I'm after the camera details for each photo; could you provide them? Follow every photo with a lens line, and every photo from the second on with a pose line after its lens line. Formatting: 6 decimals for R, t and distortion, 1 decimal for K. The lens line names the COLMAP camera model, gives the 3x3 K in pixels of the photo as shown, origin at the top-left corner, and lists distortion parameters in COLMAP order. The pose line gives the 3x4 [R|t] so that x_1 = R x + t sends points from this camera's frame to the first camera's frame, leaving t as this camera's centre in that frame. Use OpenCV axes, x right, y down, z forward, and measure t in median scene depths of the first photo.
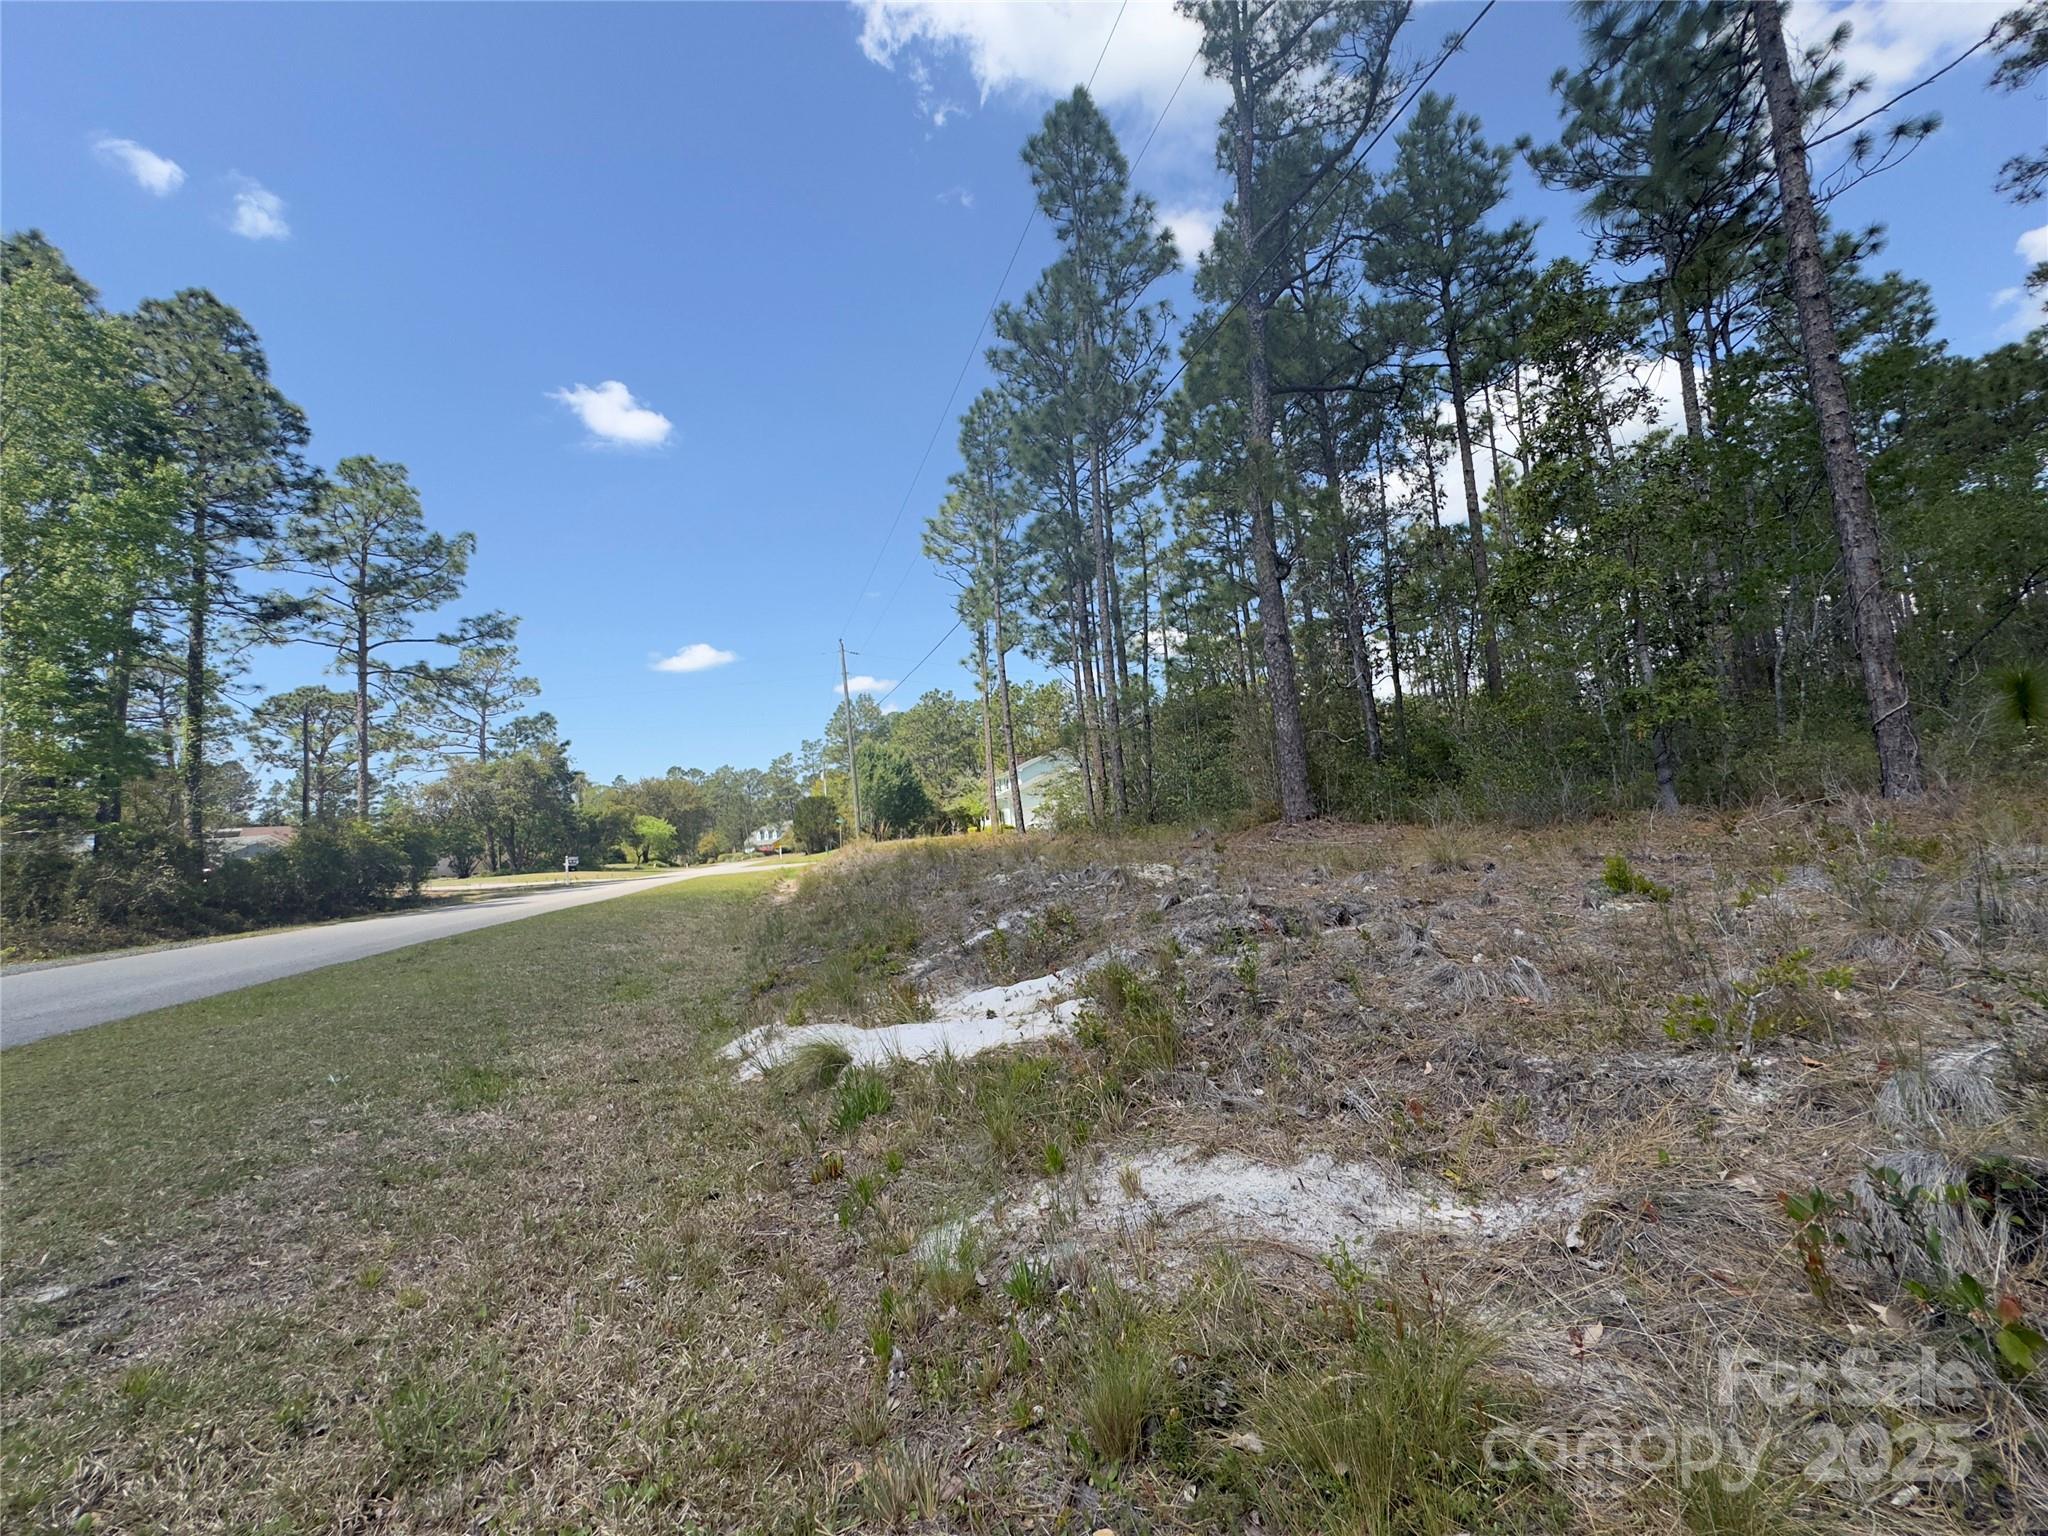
lens RADIAL K [[830.3, 0, 1026.6], [0, 830.3, 760.9], [0, 0, 1]] dist [-0.000211, 0.000105]
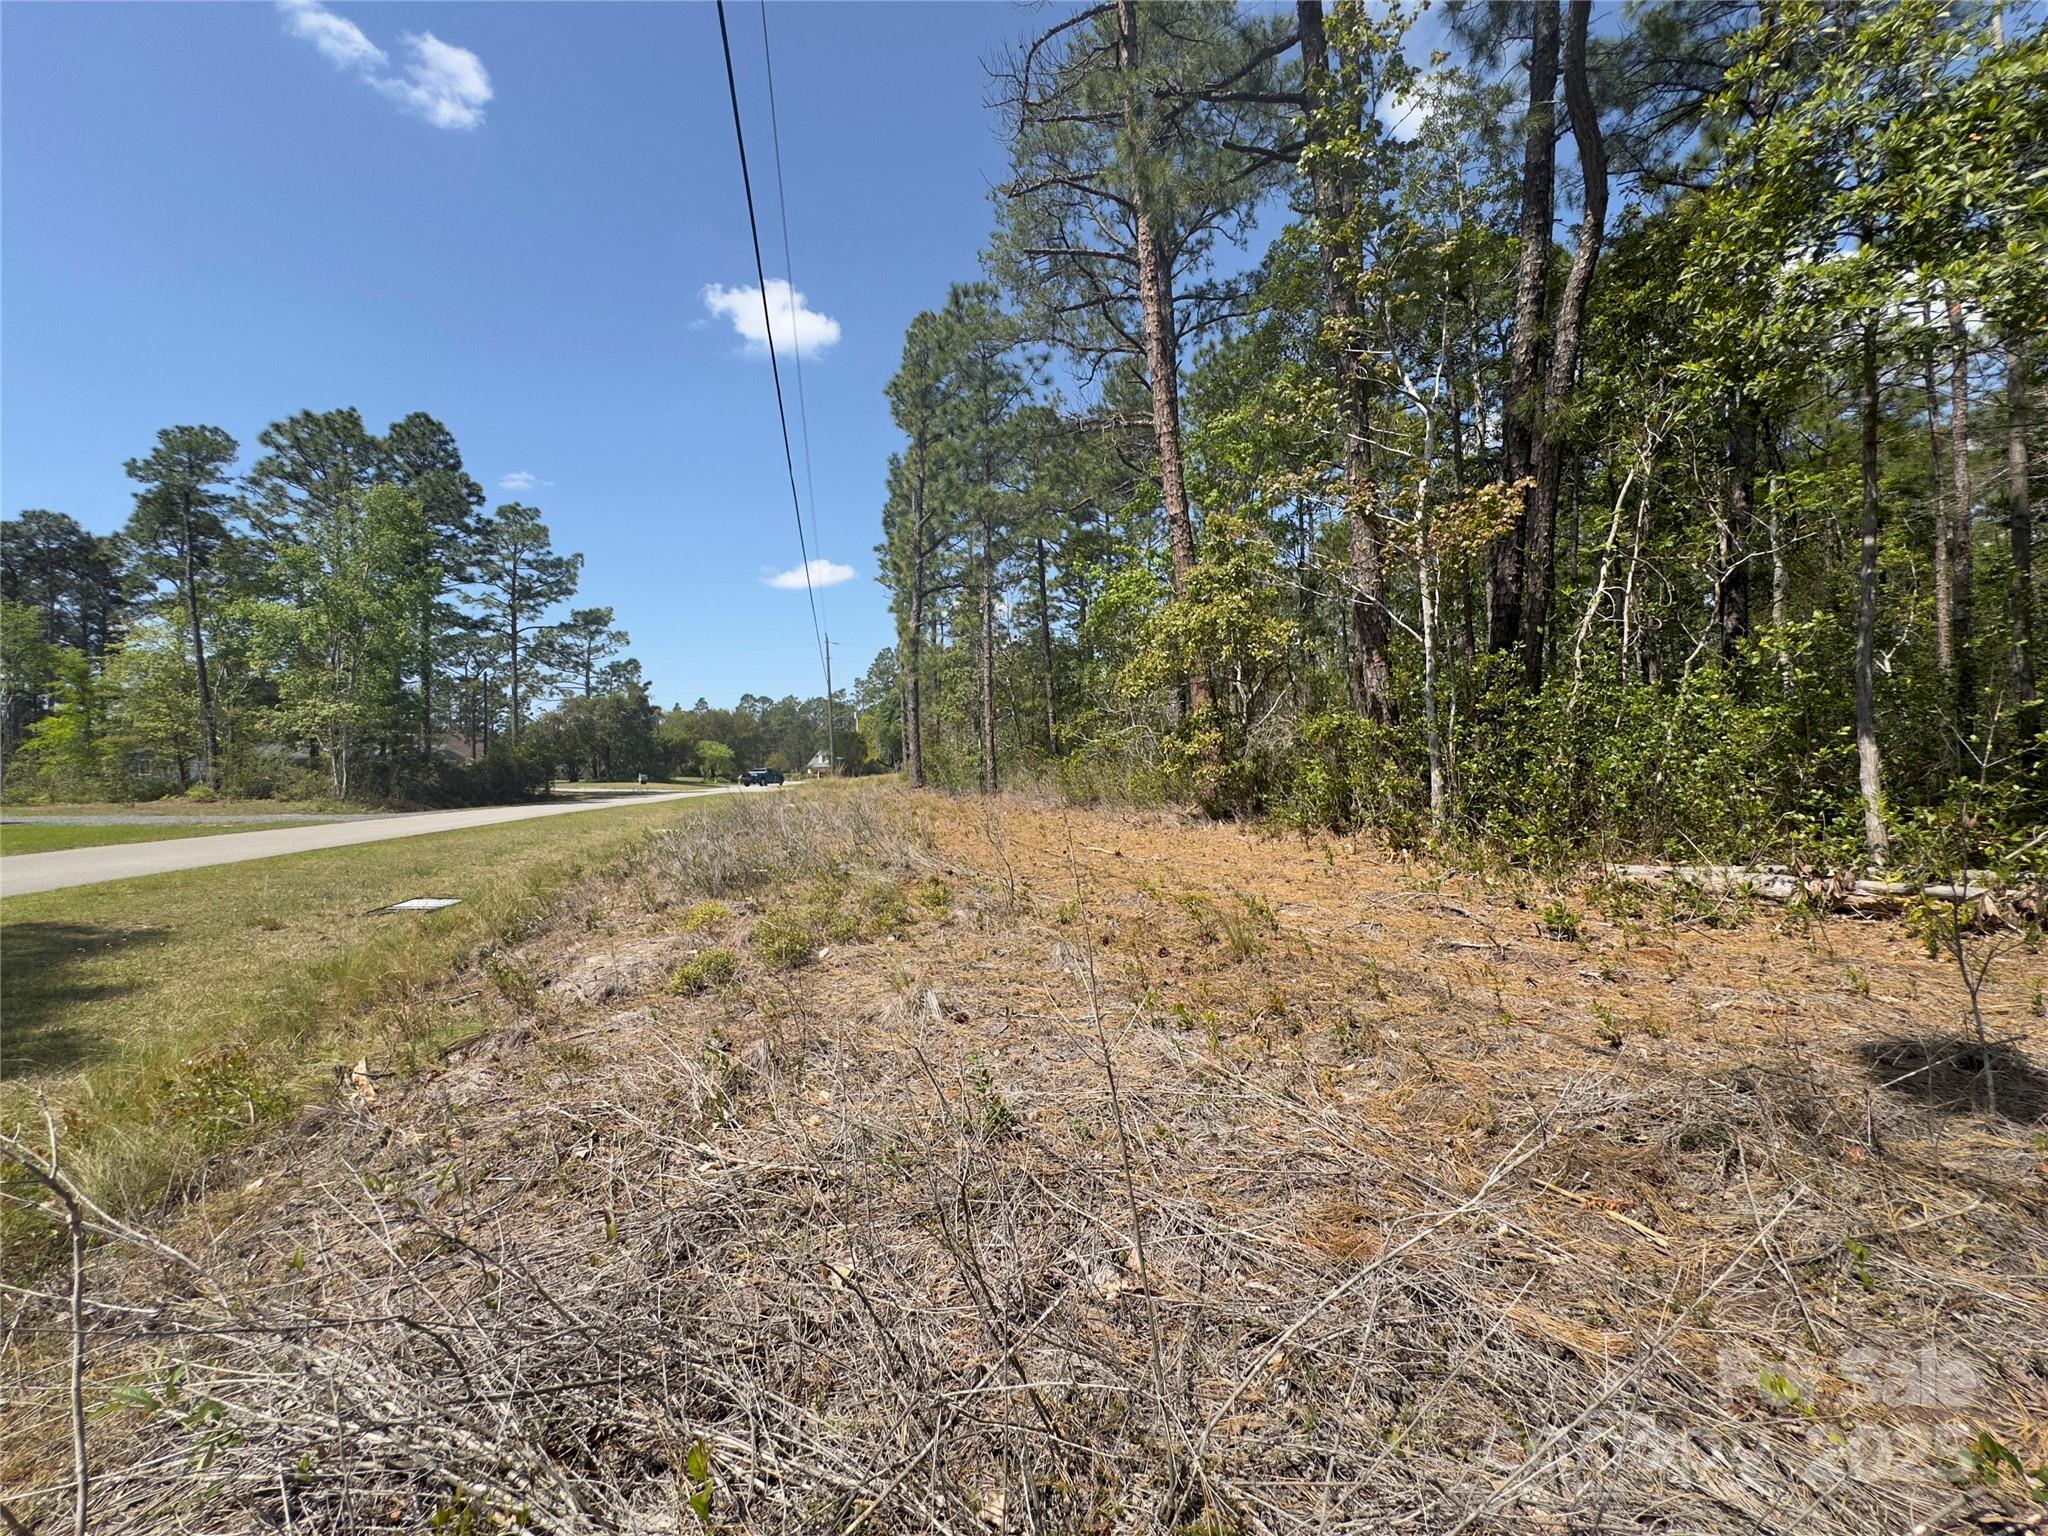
lens RADIAL K [[815.6, 0, 1023.3], [0, 815.6, 765.2], [0, 0, 1]] dist [-0.004720, 0.000412]
pose [[0.994334, 0.061896, -0.086418, 0.153992], [-0.054366, 0.994730, 0.086927, -0.038848], [0.091343, -0.081737, 0.992459, -0.232897]]
